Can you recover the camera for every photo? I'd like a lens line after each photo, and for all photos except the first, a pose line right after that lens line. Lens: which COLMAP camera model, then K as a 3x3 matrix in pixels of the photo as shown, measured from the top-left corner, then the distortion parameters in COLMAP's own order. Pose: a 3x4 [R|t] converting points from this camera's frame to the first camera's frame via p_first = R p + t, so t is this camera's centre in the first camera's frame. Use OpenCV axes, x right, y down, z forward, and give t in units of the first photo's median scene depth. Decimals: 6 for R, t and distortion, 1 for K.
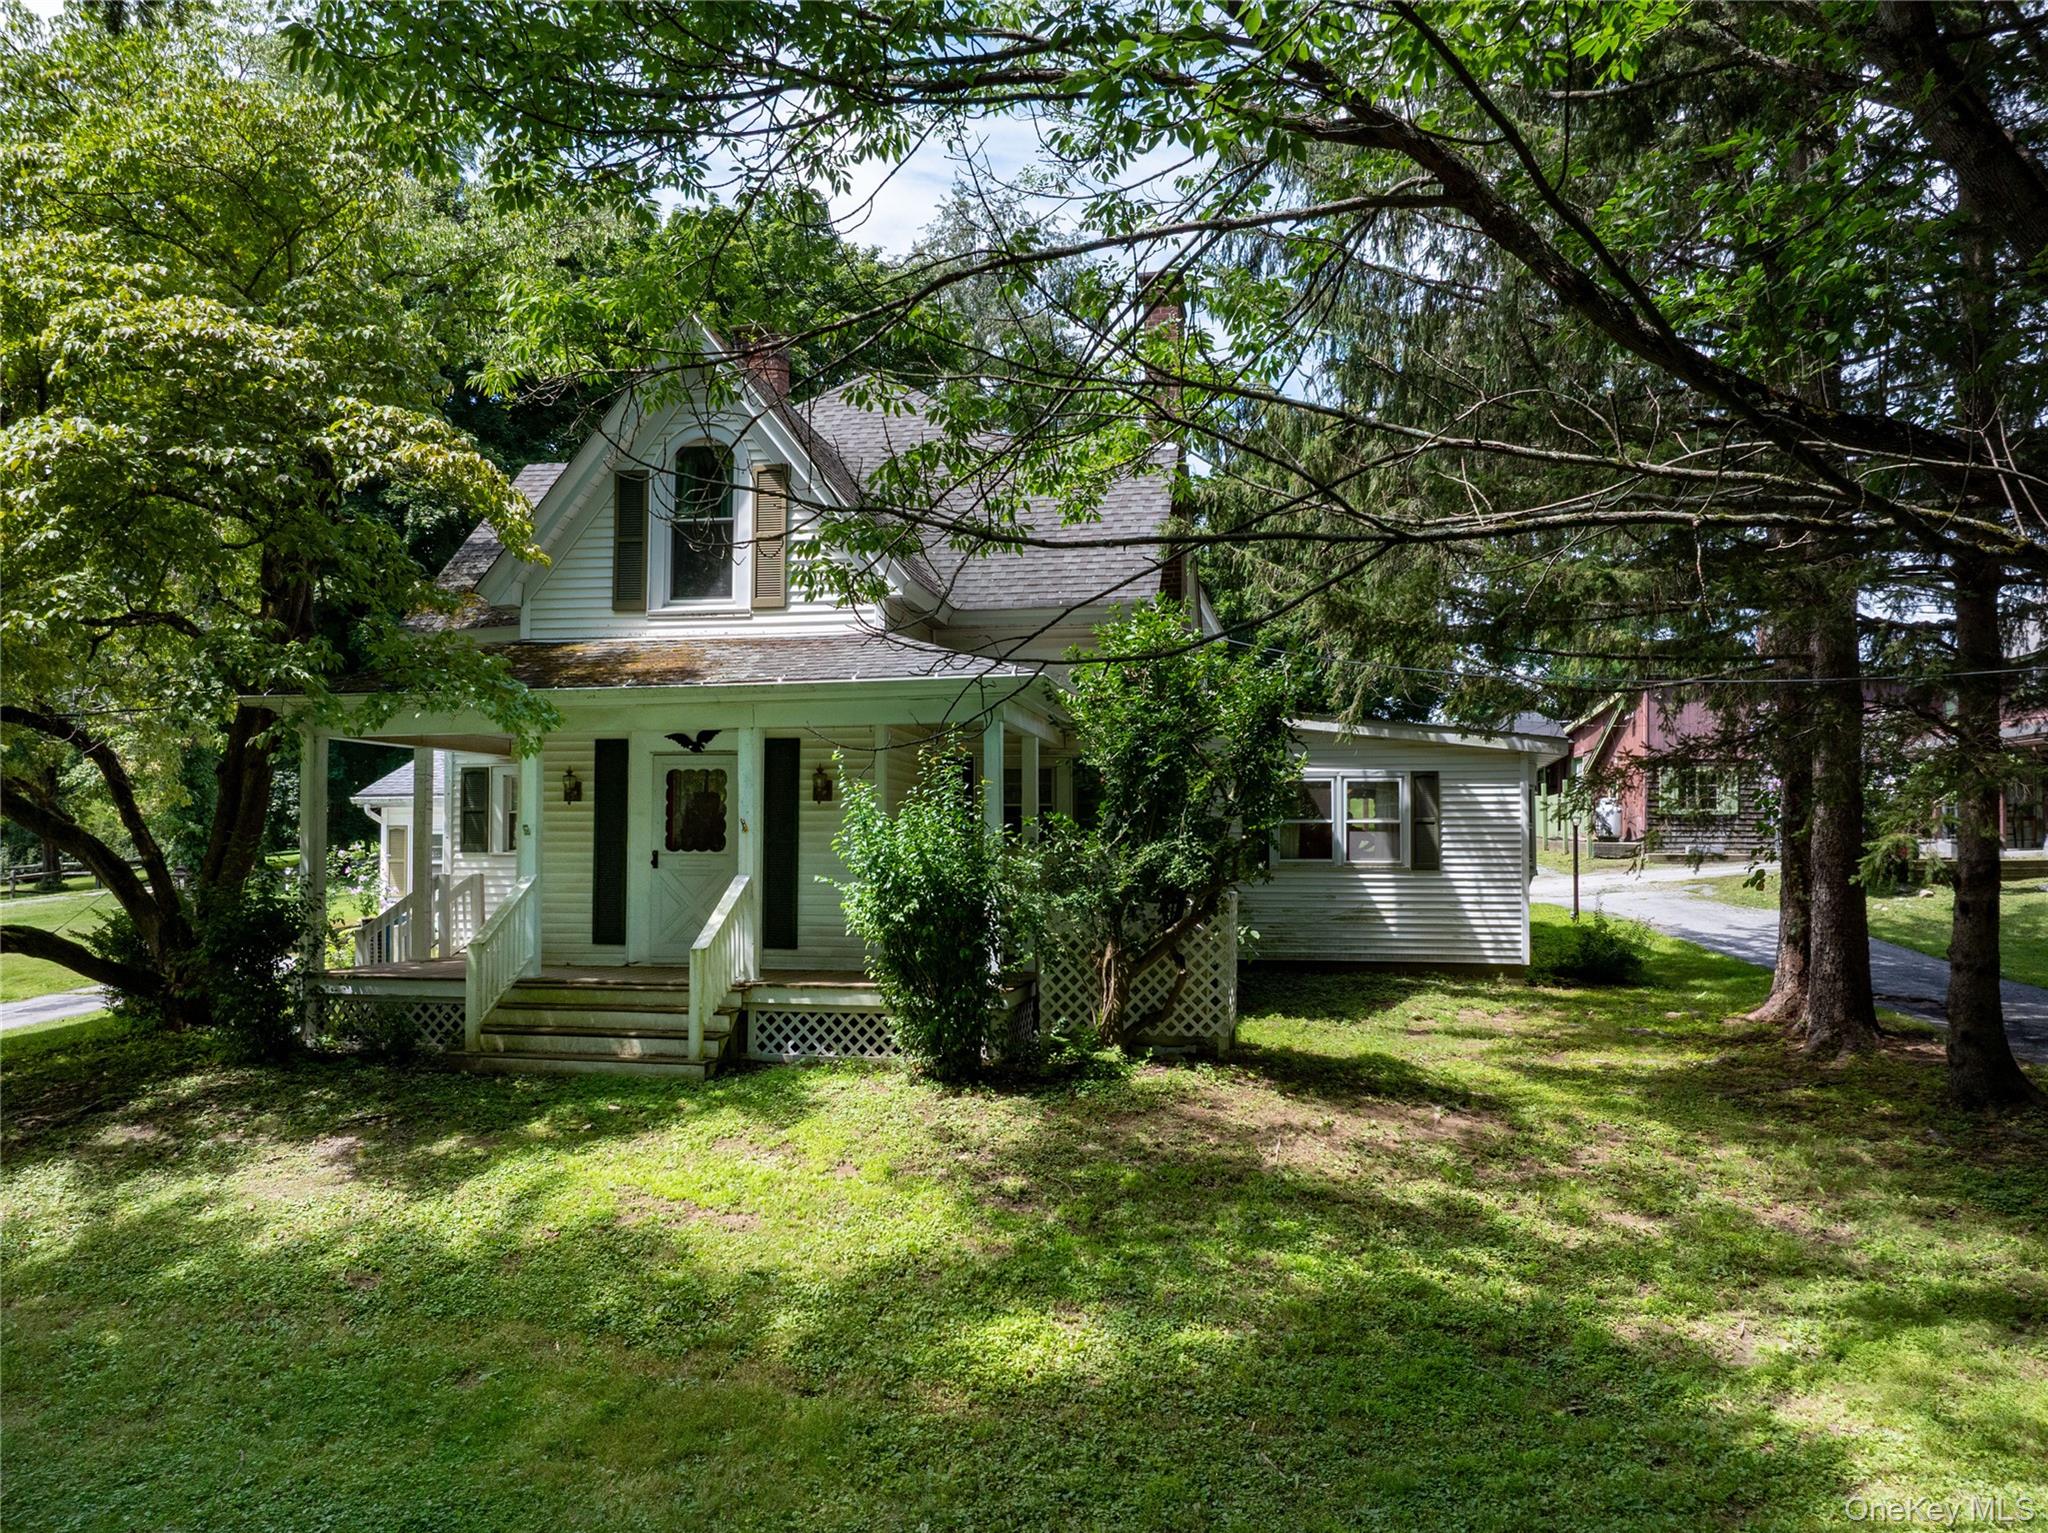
lens RADIAL K [[1443.8, 0, 1024.0], [0, 1443.8, 766.5], [0, 0, 1]] dist [-0.031590, -0.003553]
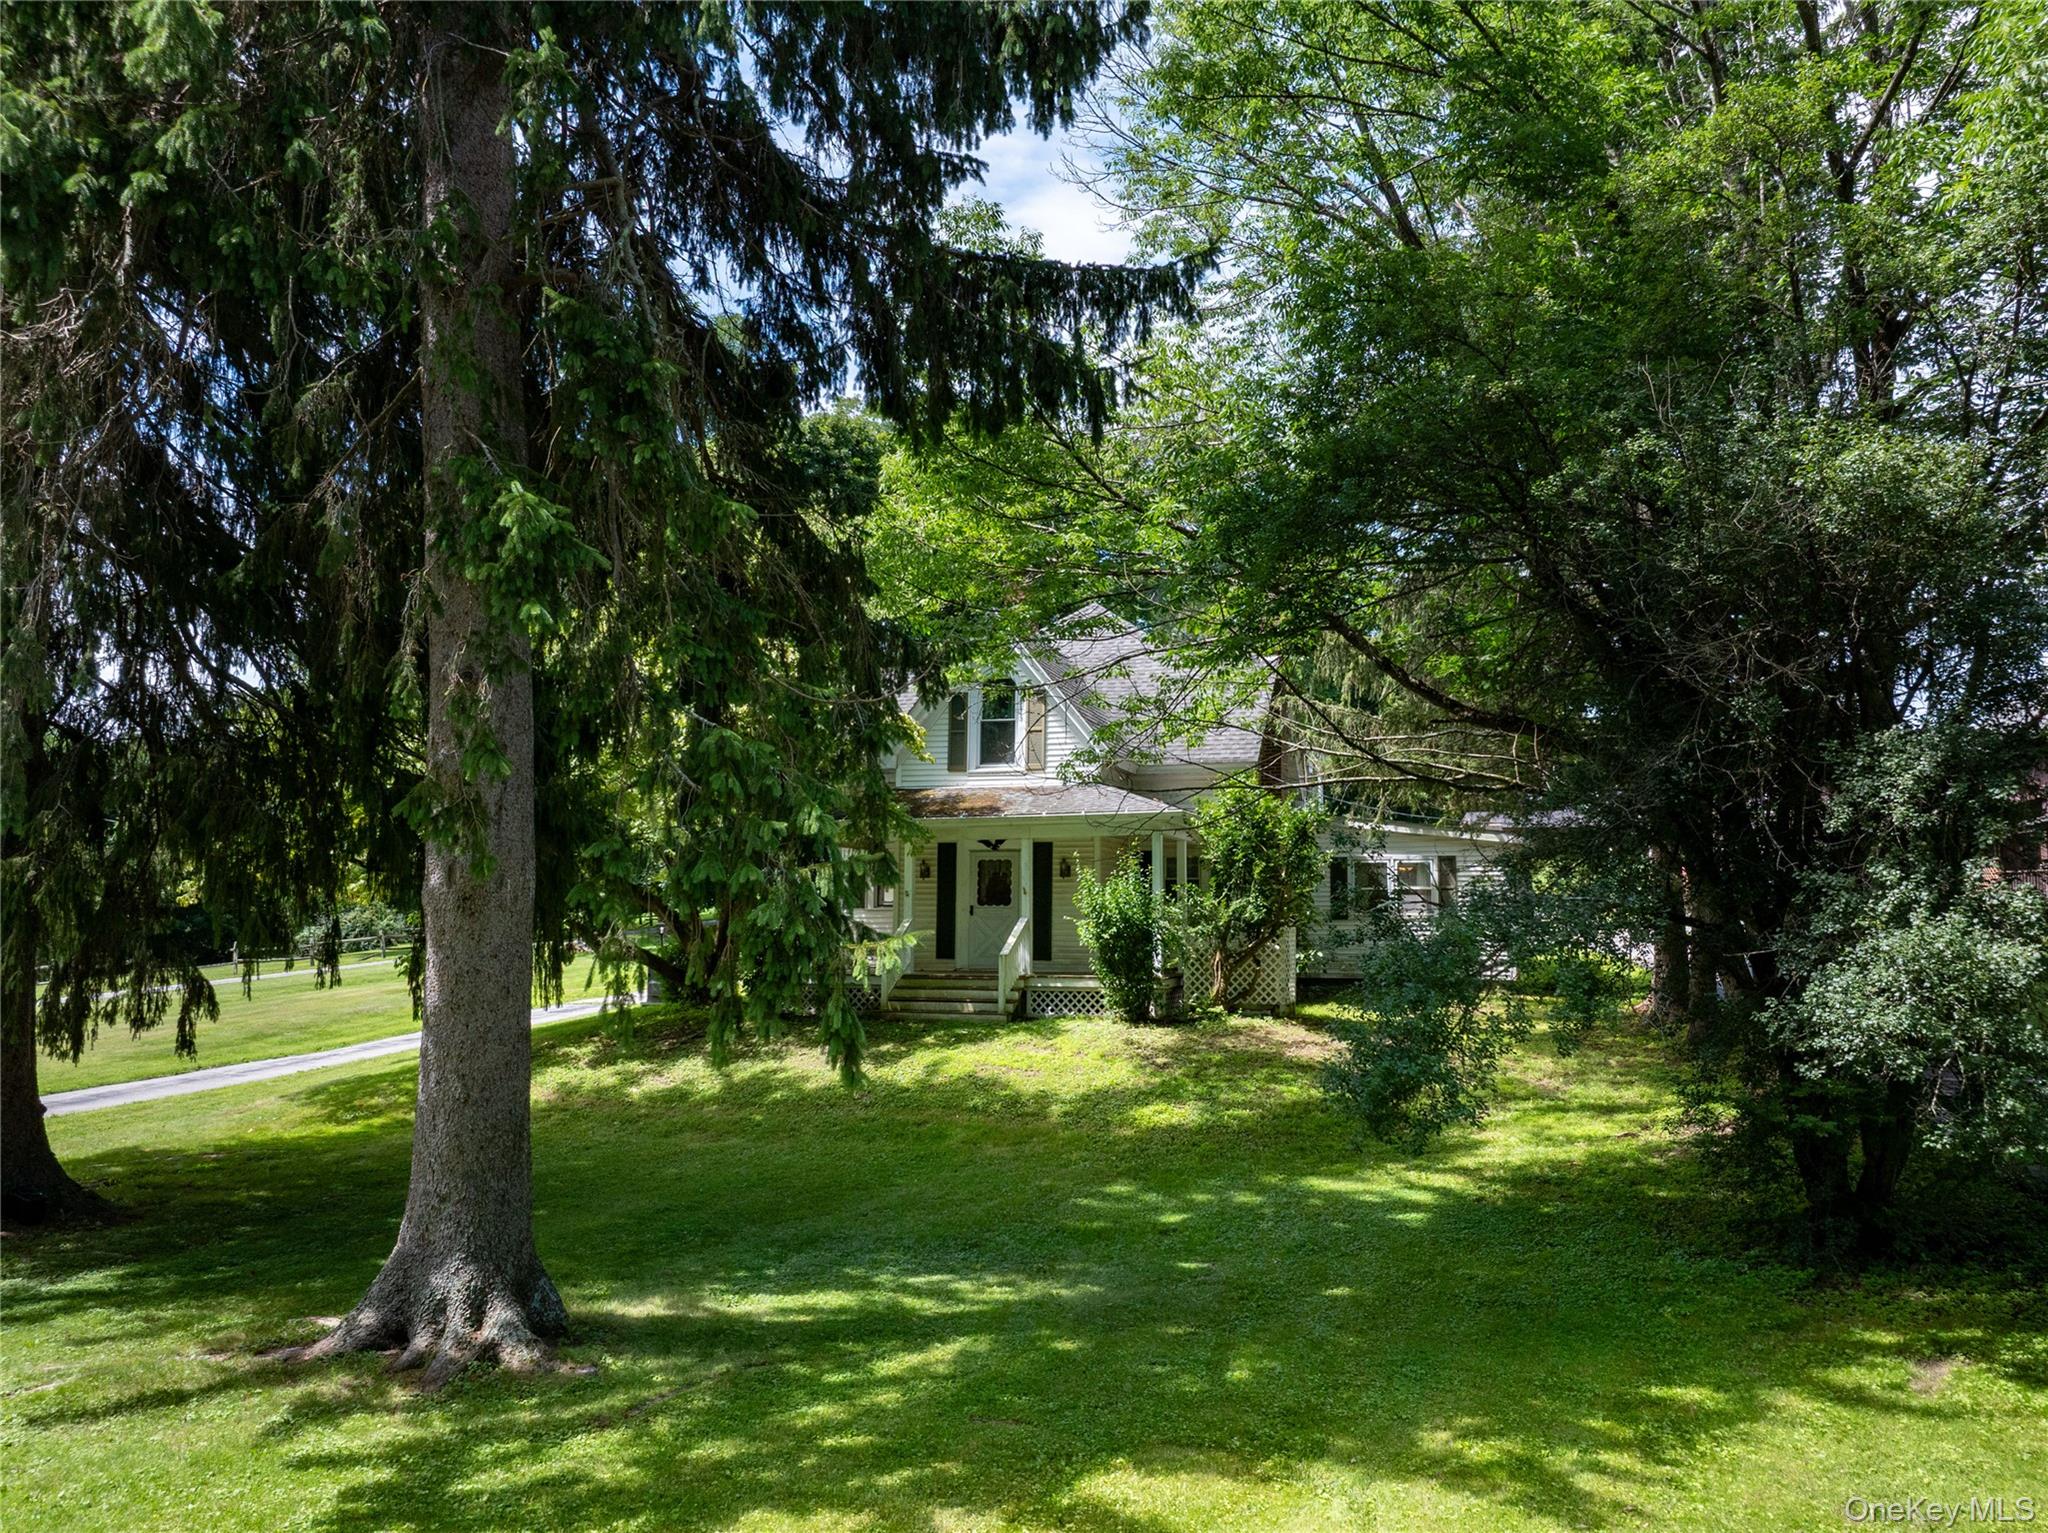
lens RADIAL K [[1441.5, 0, 1025.0], [0, 1441.5, 754.7], [0, 0, 1]] dist [-0.008143, -0.043430]
pose [[0.988163, -0.016536, -0.152512, 0.101854], [0.007489, 0.998188, -0.059705, -0.025253], [0.153223, 0.057857, 0.986496, -0.921949]]
